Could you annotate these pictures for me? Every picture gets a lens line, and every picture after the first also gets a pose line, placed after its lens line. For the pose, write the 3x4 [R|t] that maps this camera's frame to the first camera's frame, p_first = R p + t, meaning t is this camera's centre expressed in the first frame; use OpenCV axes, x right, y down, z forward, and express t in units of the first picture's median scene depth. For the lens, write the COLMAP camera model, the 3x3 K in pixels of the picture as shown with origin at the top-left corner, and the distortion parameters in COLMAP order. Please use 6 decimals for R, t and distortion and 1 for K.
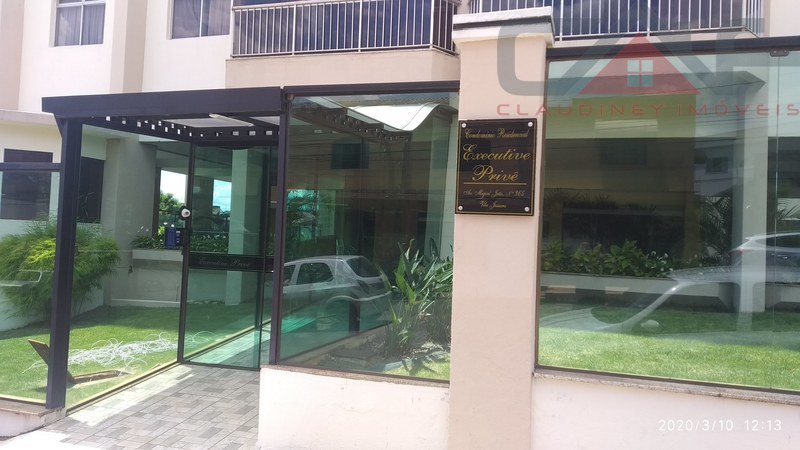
lens RADIAL K [[599.7, 0, 400.4], [0, 599.7, 239.1], [0, 0, 1]] dist [-0.032403, 0.003784]
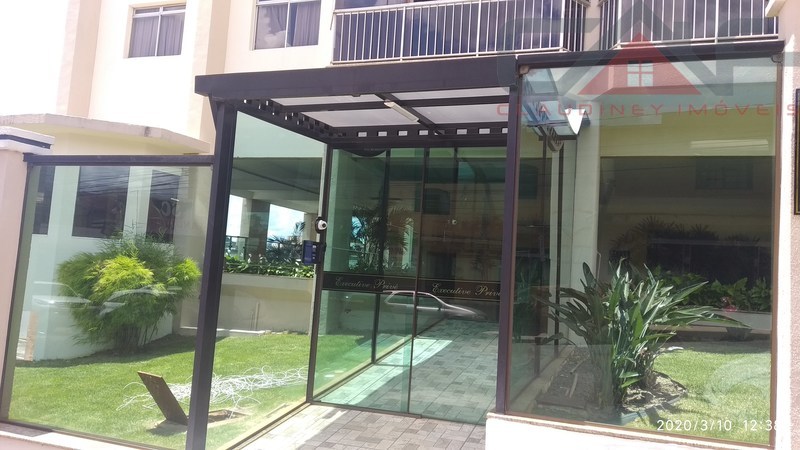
lens RADIAL K [[617.5, 0, 400.0], [0, 617.5, 225.0], [0, 0, 1]] dist [-0.008151, -0.004090]
pose [[0.998448, 0.014360, -0.053803, -0.127763], [-0.018451, 0.996911, -0.076339, 0.014021], [0.052541, 0.077213, 0.995629, 0.079619]]
